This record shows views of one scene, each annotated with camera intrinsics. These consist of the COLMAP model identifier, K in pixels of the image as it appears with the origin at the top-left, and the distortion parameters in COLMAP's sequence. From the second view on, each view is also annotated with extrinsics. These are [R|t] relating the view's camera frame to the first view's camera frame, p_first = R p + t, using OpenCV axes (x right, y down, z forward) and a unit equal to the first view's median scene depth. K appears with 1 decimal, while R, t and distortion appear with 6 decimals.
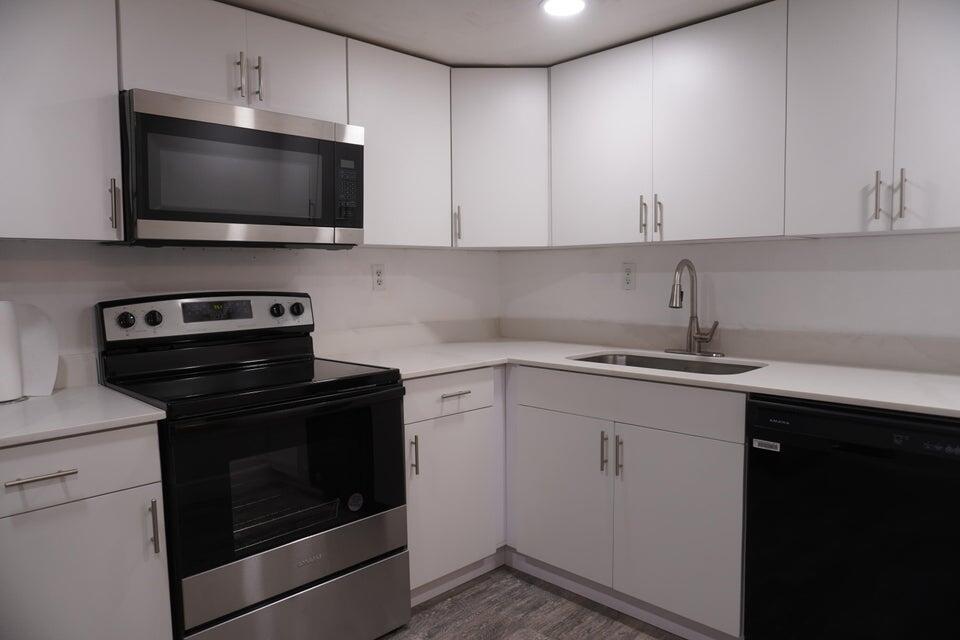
lens RADIAL K [[647.6, 0, 480.0], [0, 647.6, 320.0], [0, 0, 1]] dist [-0.041067, 0.038226]
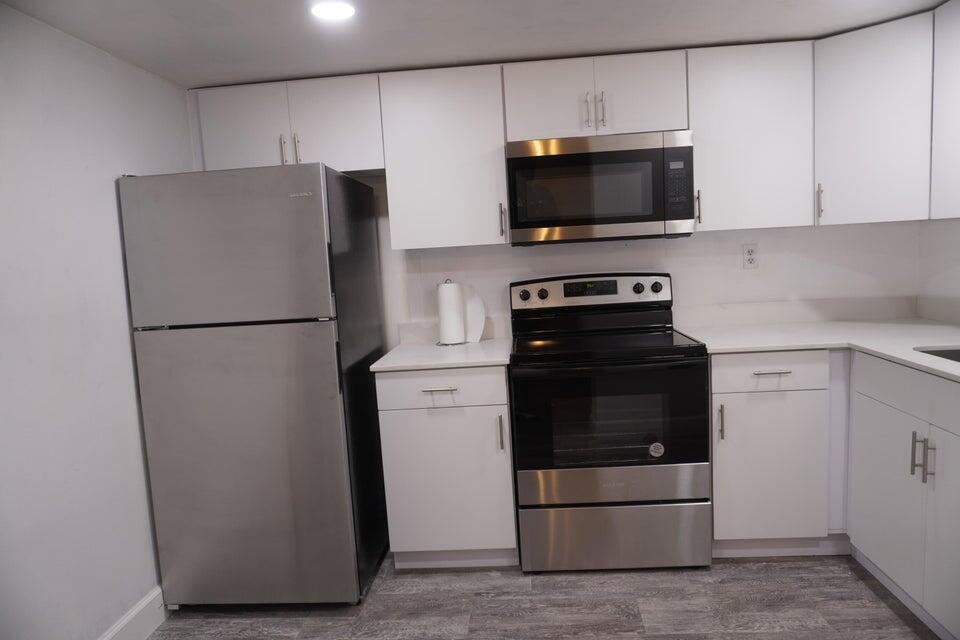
lens RADIAL K [[647.6, 0, 480.0], [0, 647.6, 320.0], [0, 0, 1]] dist [-0.041067, 0.038226]
pose [[0.657327, 0.056116, -0.751513, 0.428285], [-0.006412, 0.997604, 0.068883, -0.038756], [0.753578, -0.040460, 0.656112, -0.036505]]
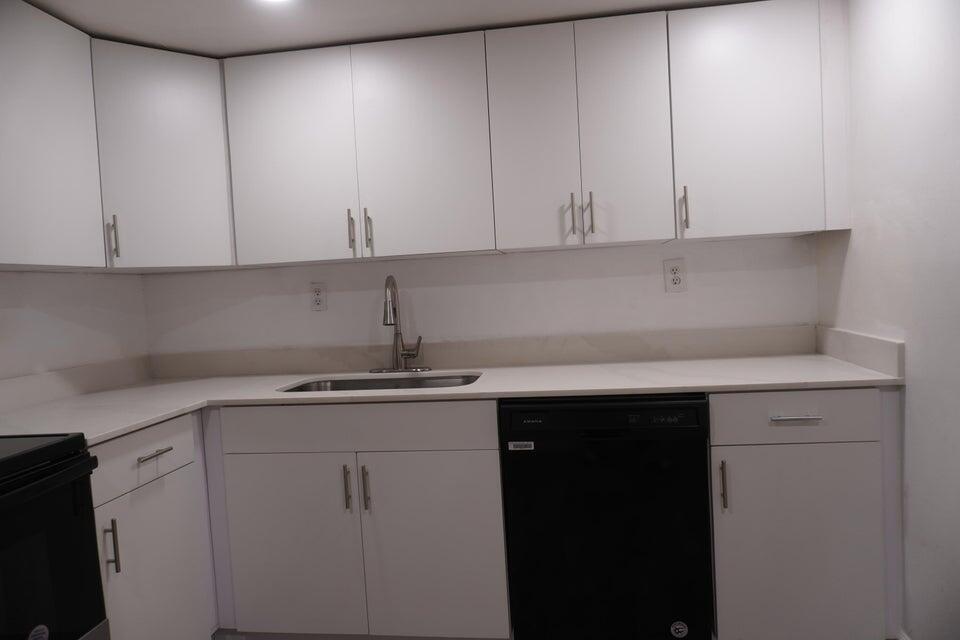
lens RADIAL K [[647.6, 0, 480.0], [0, 647.6, 320.0], [0, 0, 1]] dist [-0.041067, 0.038226]
pose [[0.792833, -0.060323, 0.606447, -0.185040], [0.086131, 0.996192, -0.013511, -0.001655], [-0.603322, 0.062946, 0.795009, 0.144606]]
